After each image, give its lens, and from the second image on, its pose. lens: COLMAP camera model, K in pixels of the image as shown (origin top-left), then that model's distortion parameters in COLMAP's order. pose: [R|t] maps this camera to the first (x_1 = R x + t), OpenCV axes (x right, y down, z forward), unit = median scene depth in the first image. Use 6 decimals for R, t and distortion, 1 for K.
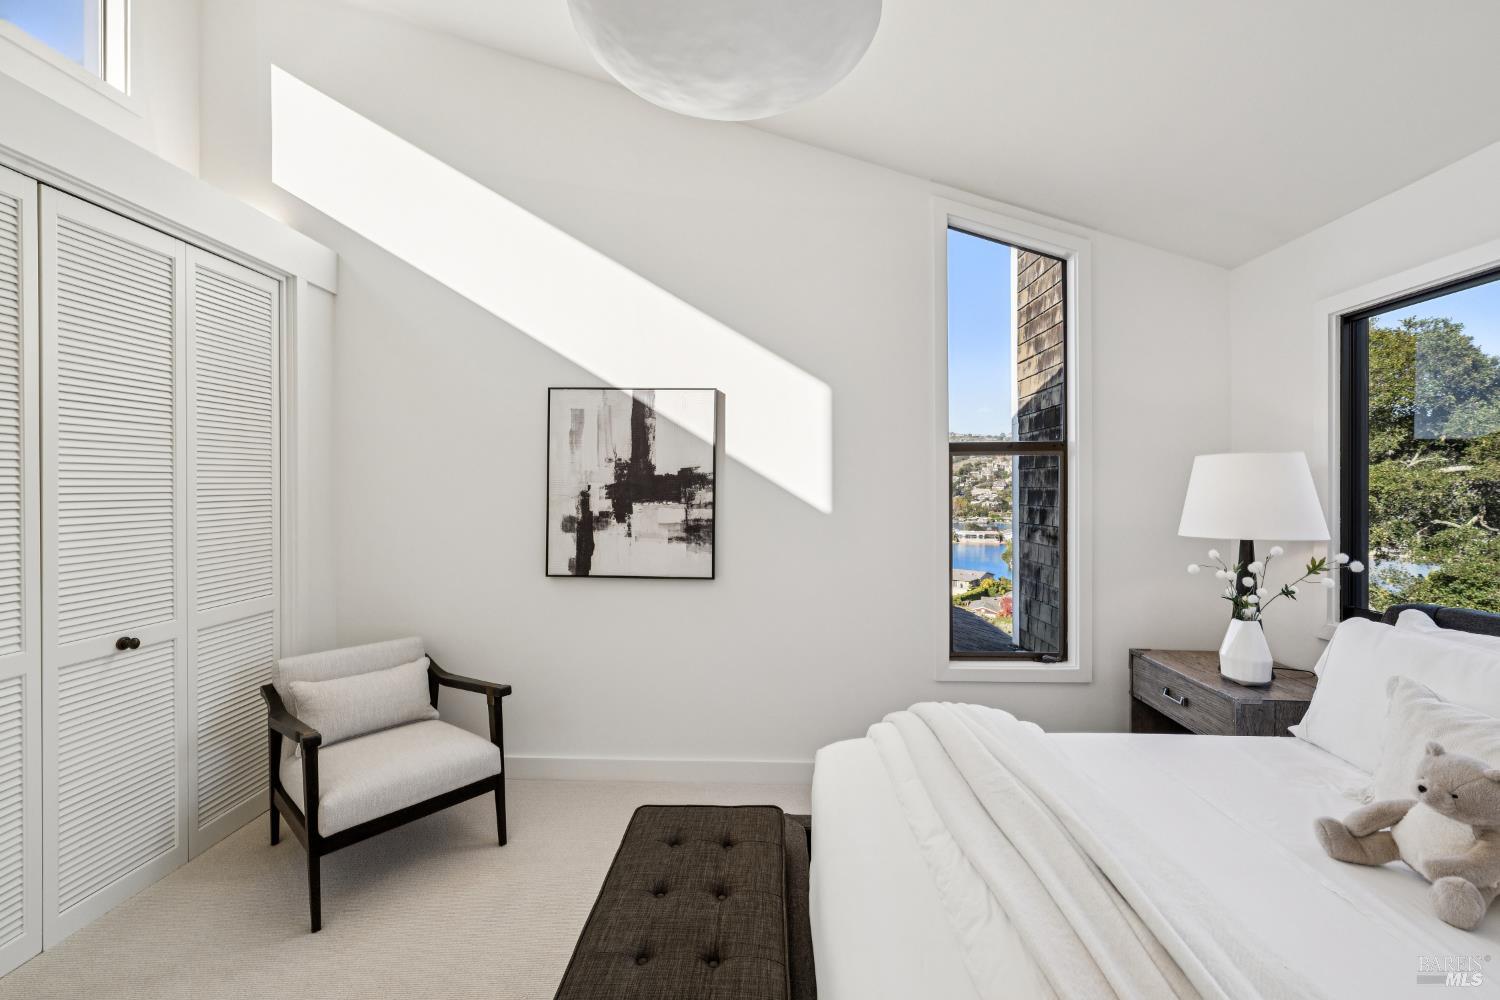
lens RADIAL K [[593.1, 0, 750.9], [0, 593.1, 492.7], [0, 0, 1]] dist [-0.003059, -0.000329]
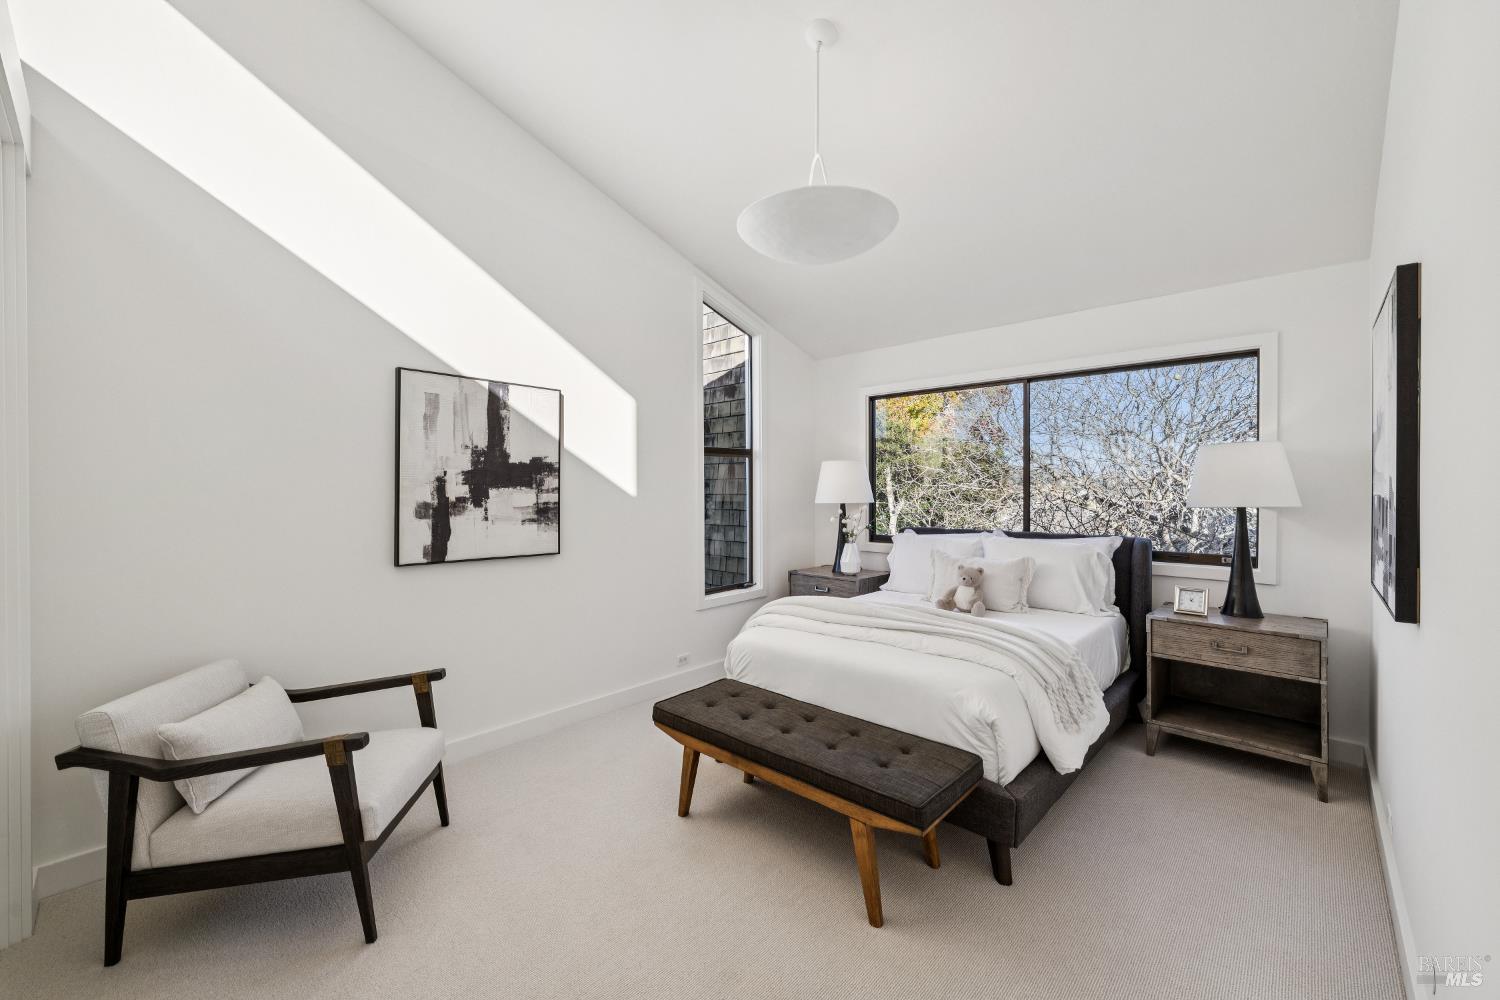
lens RADIAL K [[593.1, 0, 740.3], [0, 593.1, 490.7], [0, 0, 1]] dist [-0.003059, -0.000329]
pose [[0.655814, -0.005934, 0.754899, -0.703917], [0.006895, 0.999974, 0.001871, 0.022266], [-0.754891, 0.003978, 0.655838, -0.032800]]
